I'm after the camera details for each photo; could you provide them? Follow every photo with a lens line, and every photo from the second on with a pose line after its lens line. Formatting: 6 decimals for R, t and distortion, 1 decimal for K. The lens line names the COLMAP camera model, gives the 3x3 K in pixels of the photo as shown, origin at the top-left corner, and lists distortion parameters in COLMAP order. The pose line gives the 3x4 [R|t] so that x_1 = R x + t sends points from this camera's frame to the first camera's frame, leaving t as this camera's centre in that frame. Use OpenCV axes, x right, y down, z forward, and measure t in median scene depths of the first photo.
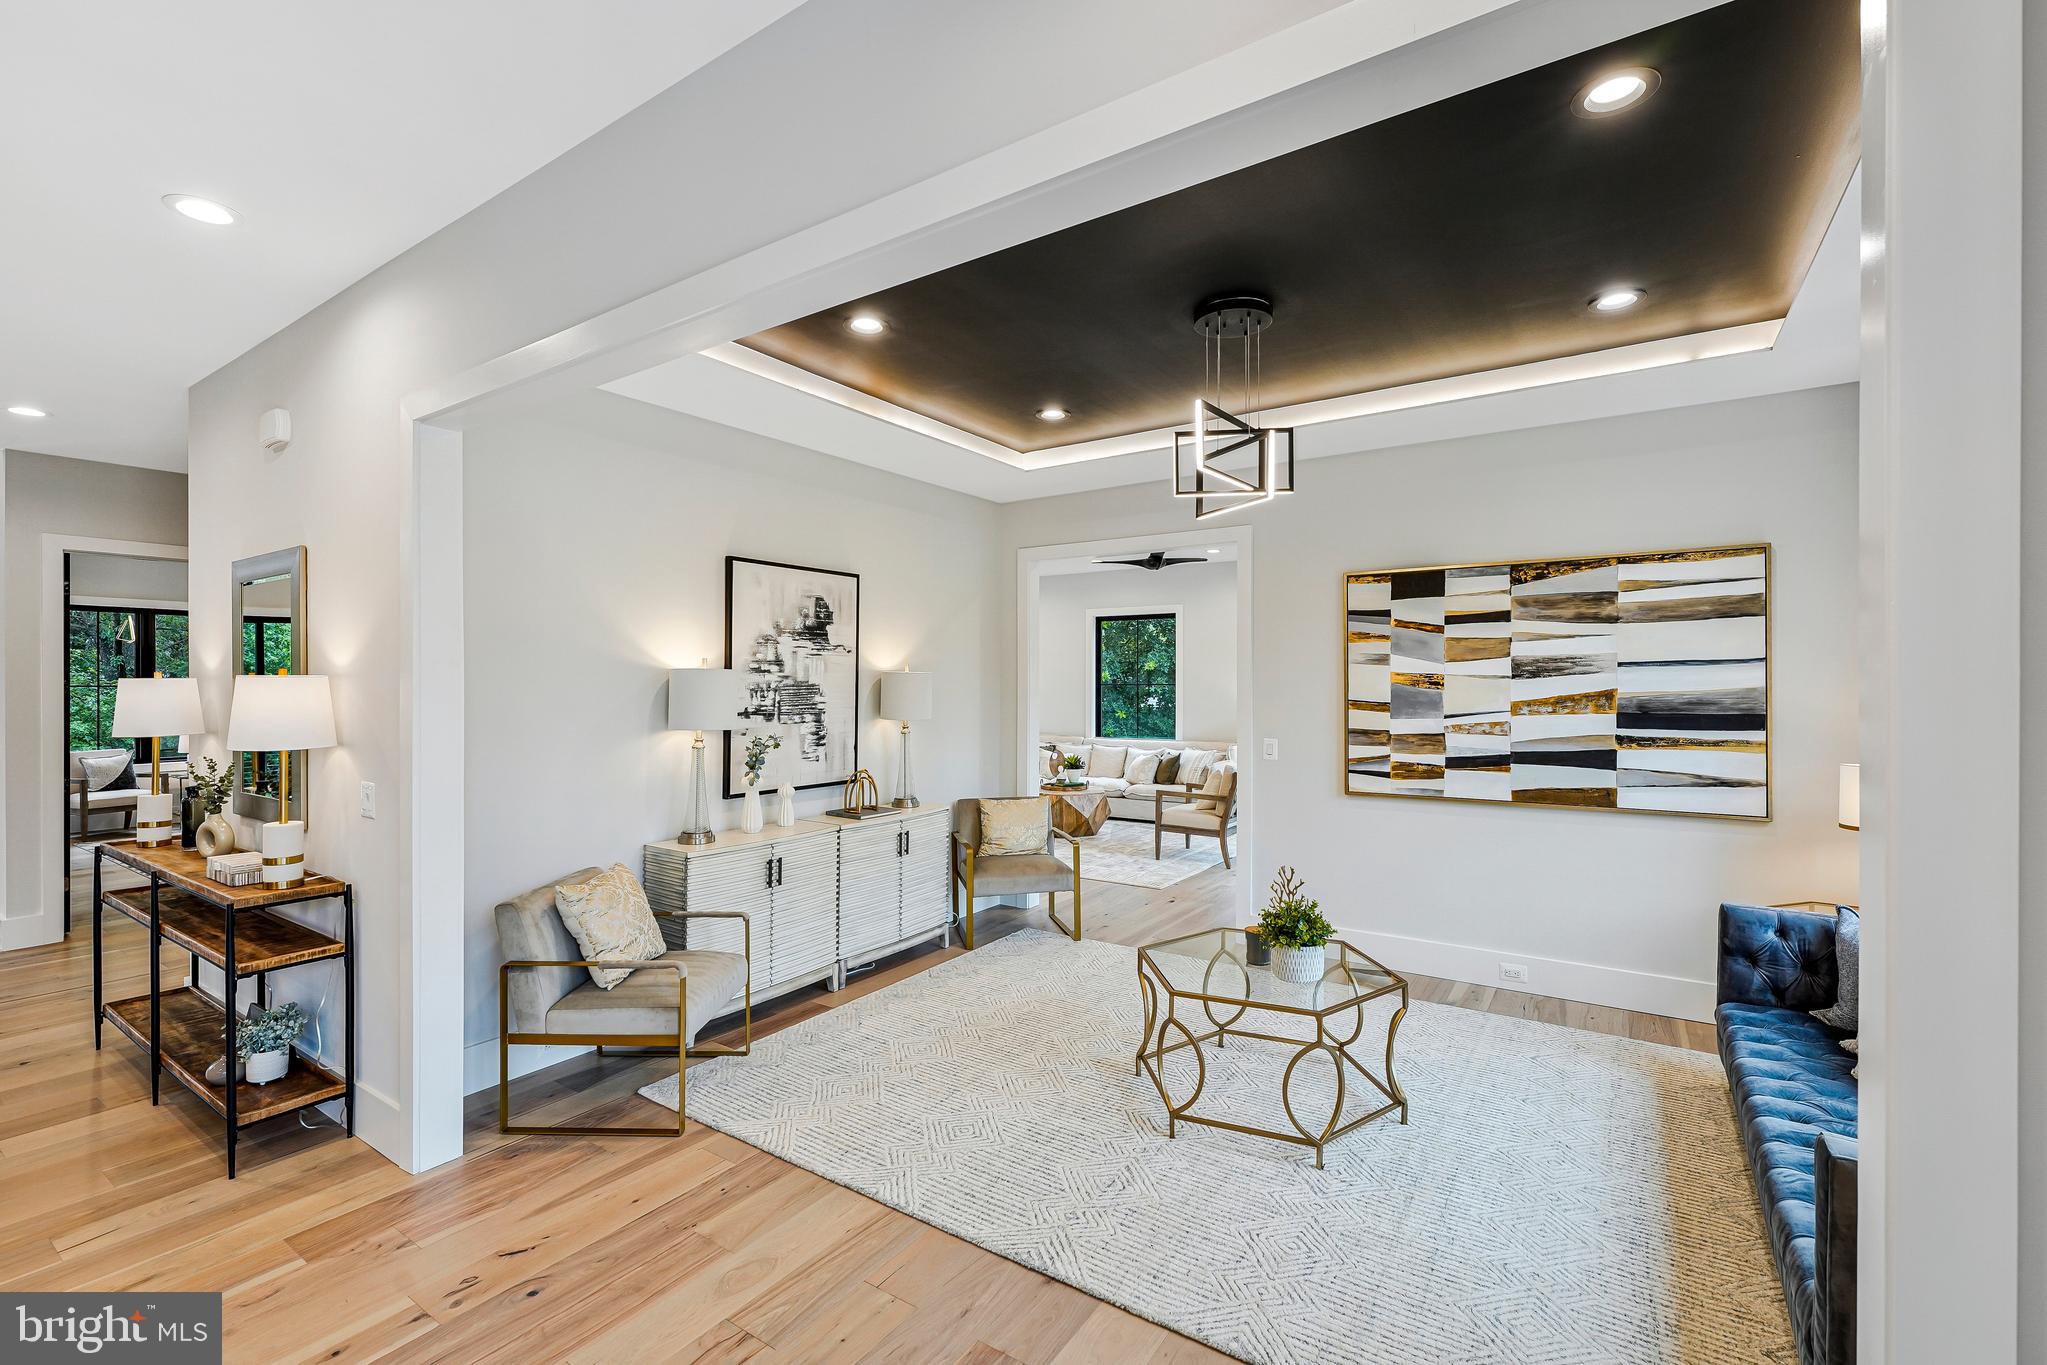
lens RADIAL K [[856.1, 0, 1031.6], [0, 856.1, 685.8], [0, 0, 1]] dist [-0.003574, -0.000182]
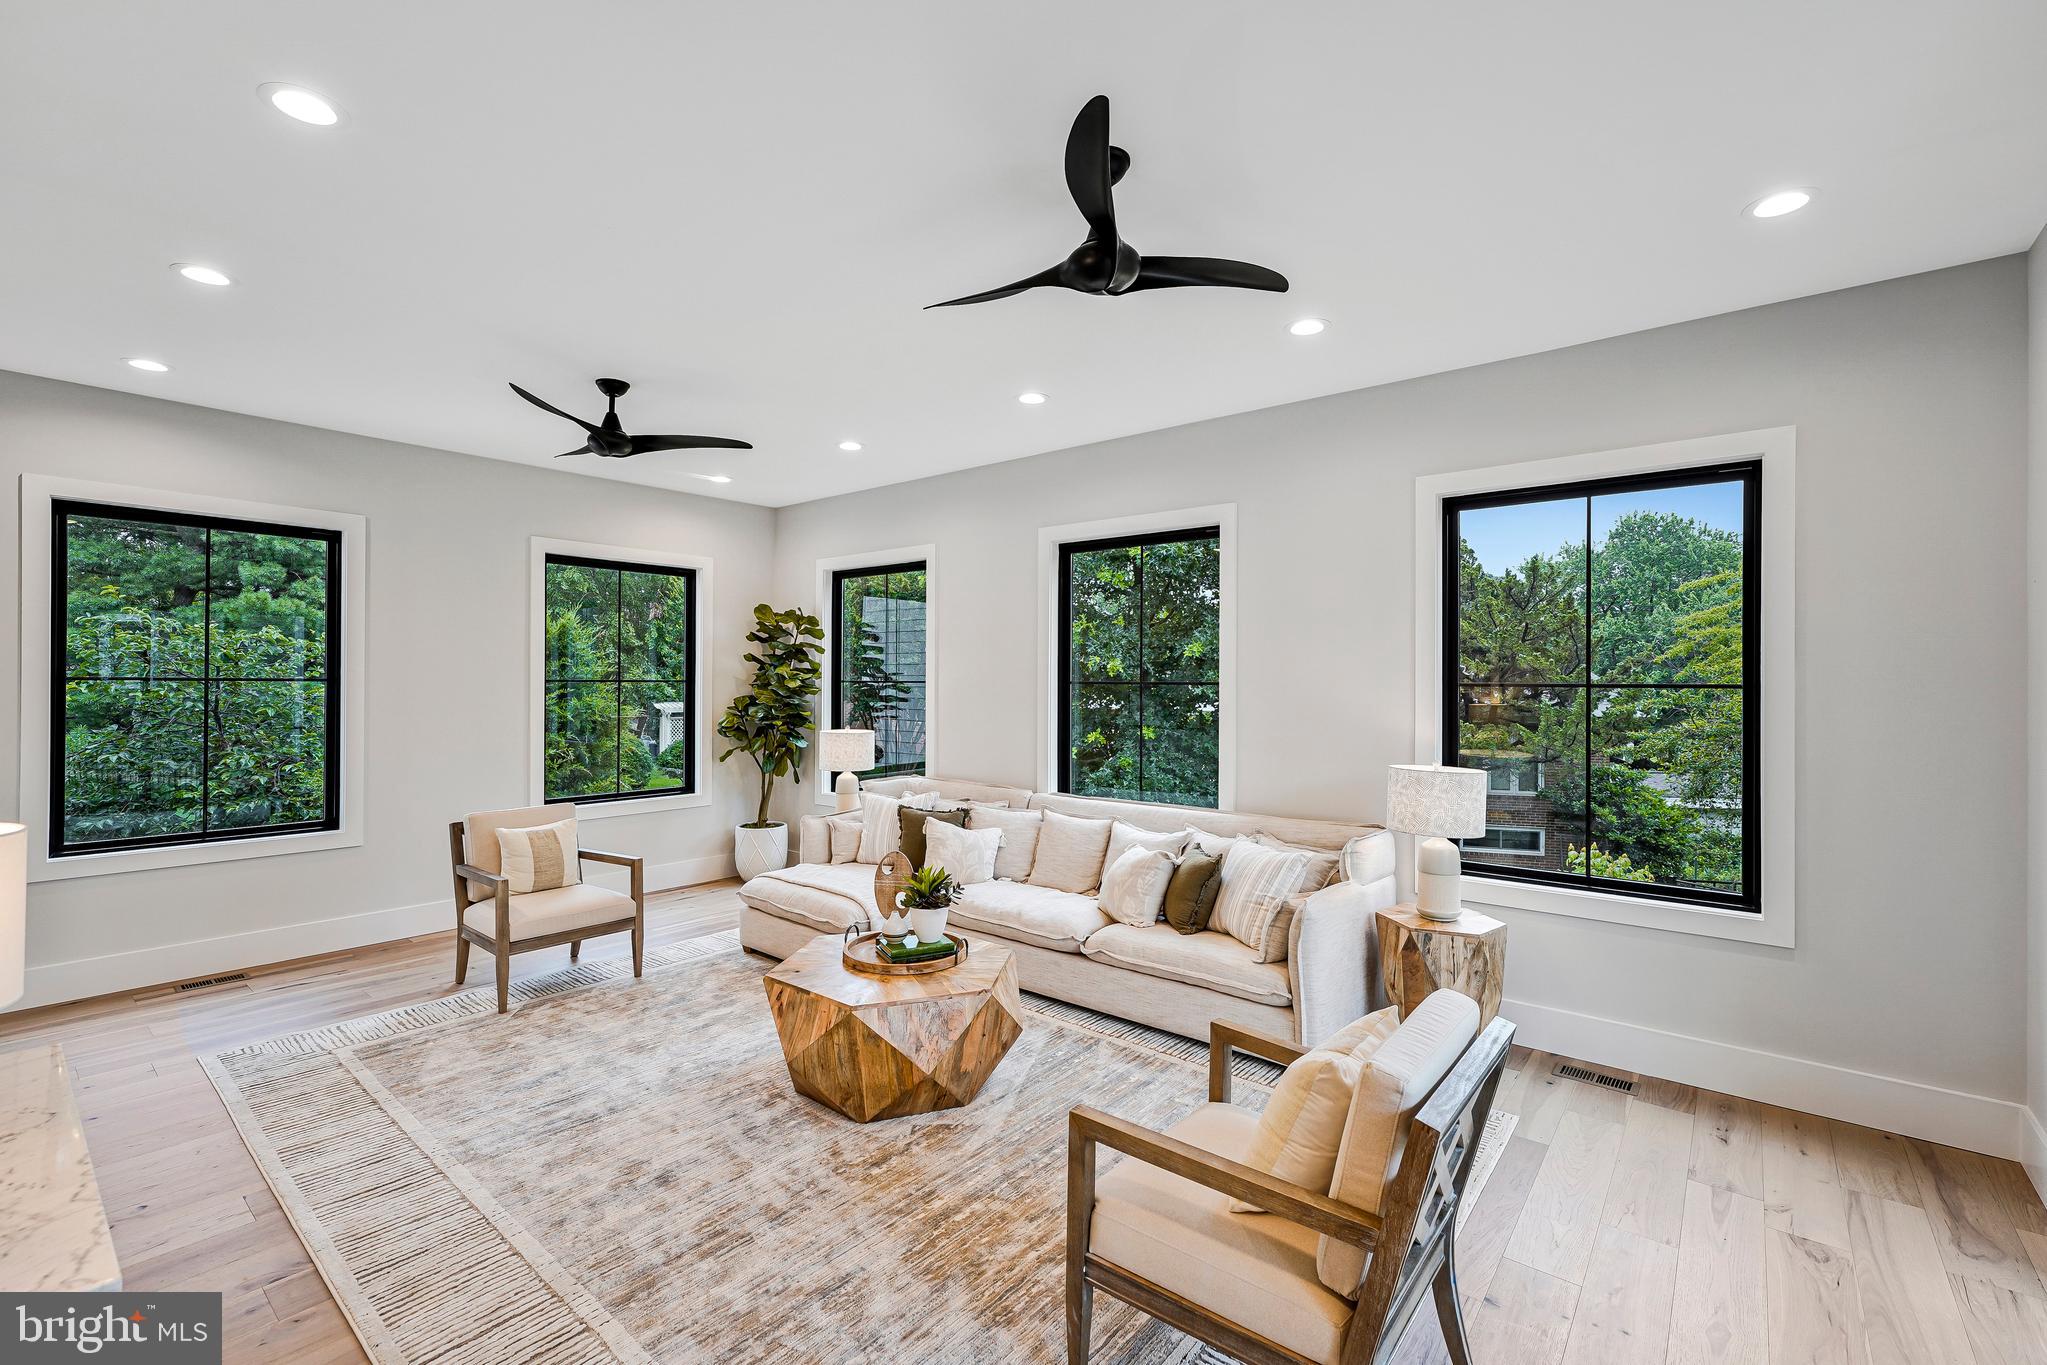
lens RADIAL K [[856.1, 0, 1032.5], [0, 856.1, 678.5], [0, 0, 1]] dist [-0.003574, -0.000182]
pose [[0.994878, 0.004229, -0.100995, 0.184897], [-0.004604, 0.999983, -0.003481, -0.004975], [0.100979, 0.003928, 0.994881, 0.868356]]
